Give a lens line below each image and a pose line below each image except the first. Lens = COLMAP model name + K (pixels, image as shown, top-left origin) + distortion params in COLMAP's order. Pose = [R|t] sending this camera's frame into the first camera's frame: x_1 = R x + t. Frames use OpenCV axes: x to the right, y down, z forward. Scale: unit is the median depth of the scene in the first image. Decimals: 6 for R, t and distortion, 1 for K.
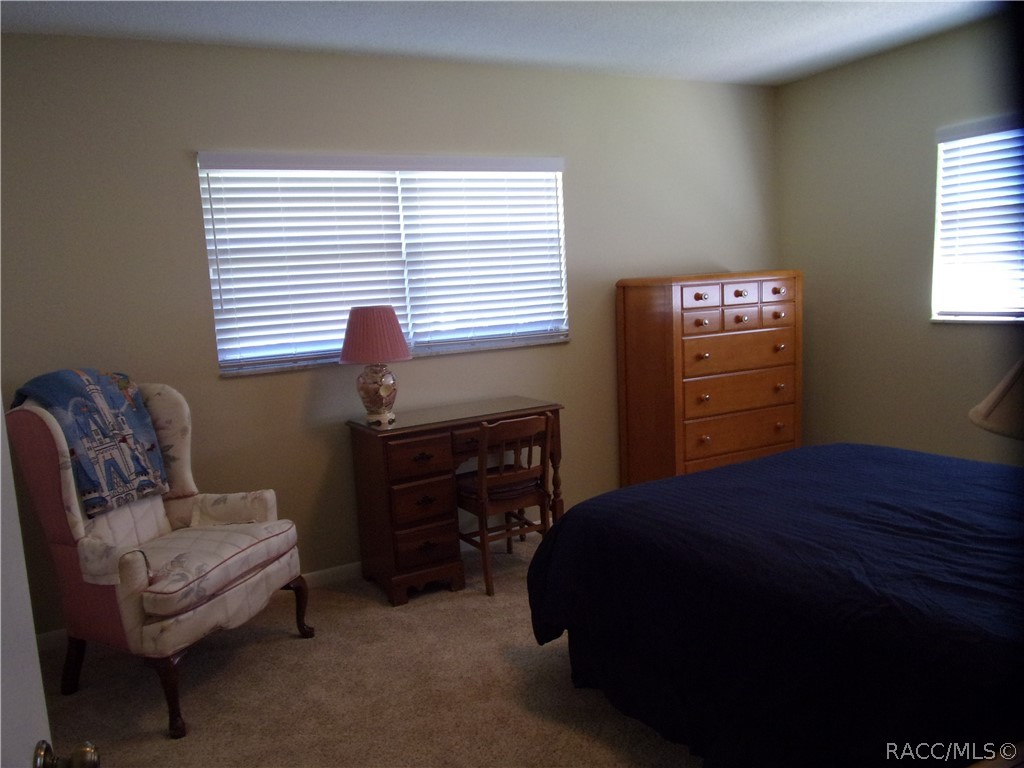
lens RADIAL K [[842.1, 0, 509.4], [0, 842.1, 384.7], [0, 0, 1]] dist [0.111933, 0.003898]
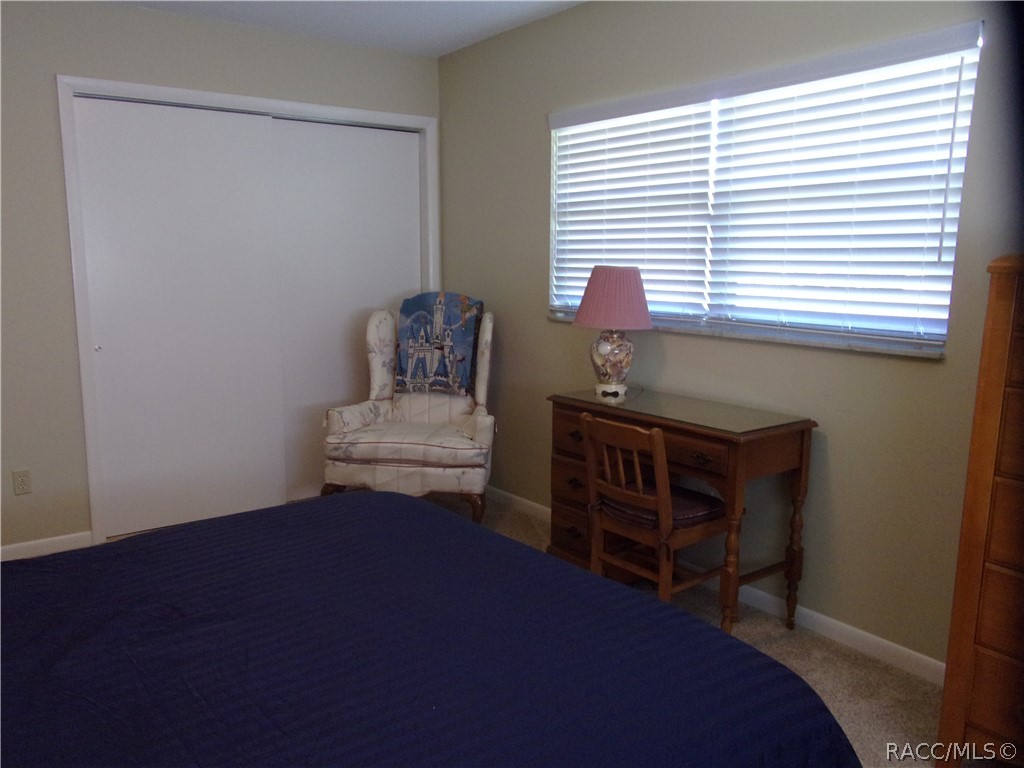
lens RADIAL K [[842.1, 0, 483.2], [0, 842.1, 406.1], [0, 0, 1]] dist [0.111933, 0.003898]
pose [[0.137896, 0.235710, -0.961990, 0.751677], [-0.148856, 0.965169, 0.215151, -0.124989], [0.979197, 0.113530, 0.168180, 0.740275]]
